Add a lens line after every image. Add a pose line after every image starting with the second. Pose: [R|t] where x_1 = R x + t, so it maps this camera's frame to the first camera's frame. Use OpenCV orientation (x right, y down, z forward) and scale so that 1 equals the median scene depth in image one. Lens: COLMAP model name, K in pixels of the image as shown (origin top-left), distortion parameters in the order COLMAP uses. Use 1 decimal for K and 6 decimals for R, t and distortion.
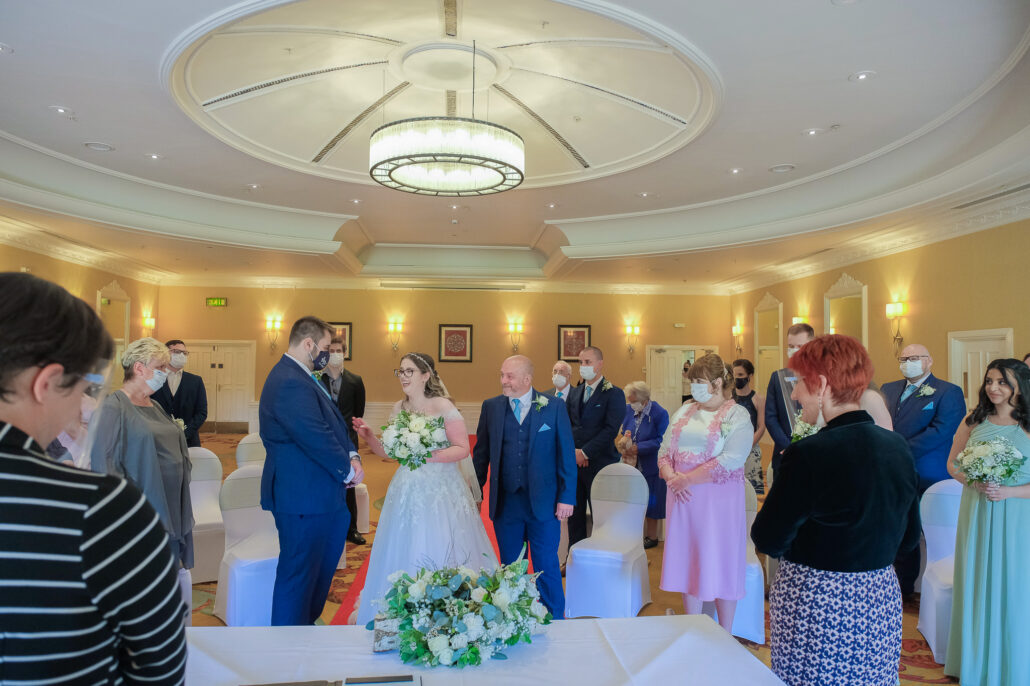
lens RADIAL K [[707.0, 0, 515.0], [0, 707.0, 343.0], [0, 0, 1]] dist [-0.010884, -0.002159]
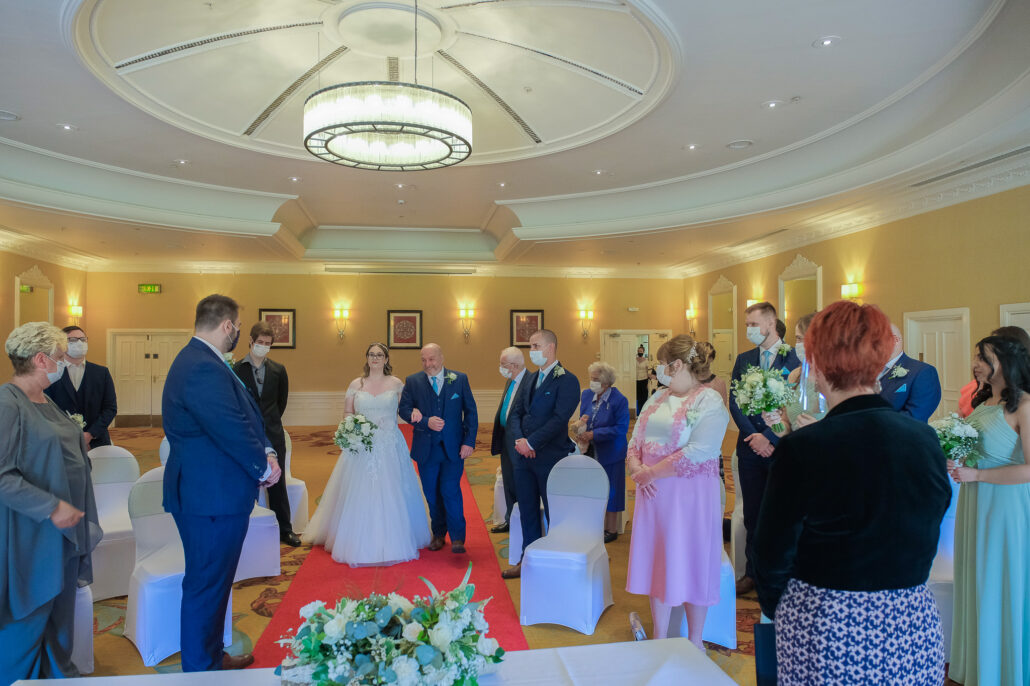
lens RADIAL K [[707.0, 0, 515.0], [0, 707.0, 343.0], [0, 0, 1]] dist [-0.010884, -0.002159]
pose [[0.997734, -0.010891, 0.066391, 0.004545], [0.009648, 0.999773, 0.019002, 0.003710], [-0.066583, -0.018319, 0.997613, 0.056831]]
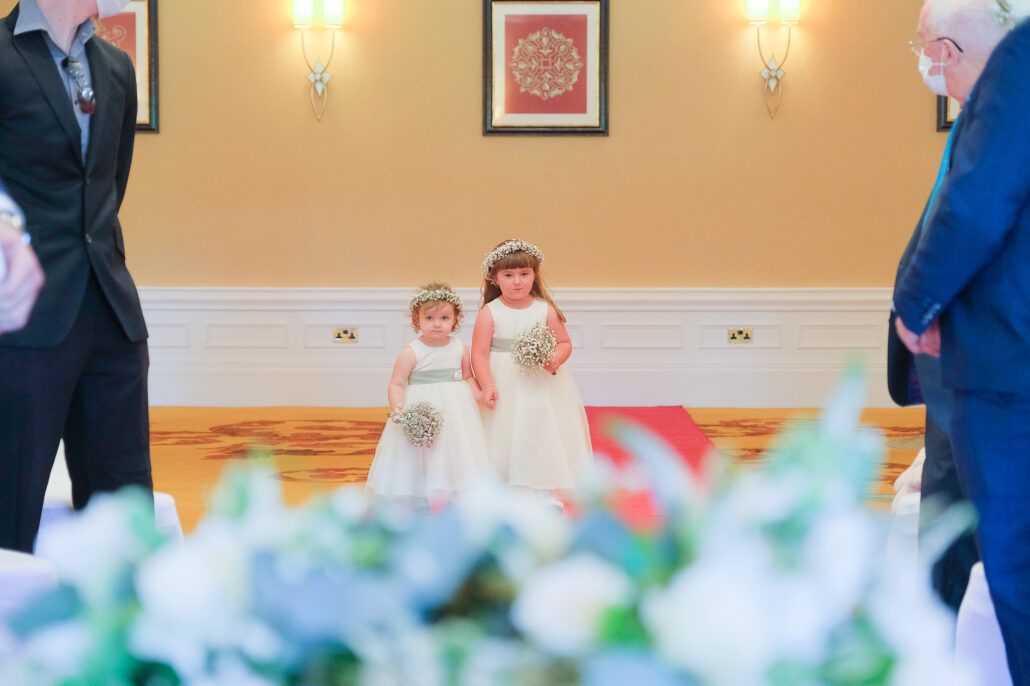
lens RADIAL K [[2516.8, 0, 515.0], [0, 2516.8, 343.0], [0, 0, 1]] dist [0.033135, 0.080420]
pose [[0.994920, -0.002381, -0.100645, -0.001677], [0.010113, 0.997027, 0.076385, 0.073581], [0.100164, -0.077015, 0.991986, 0.125379]]
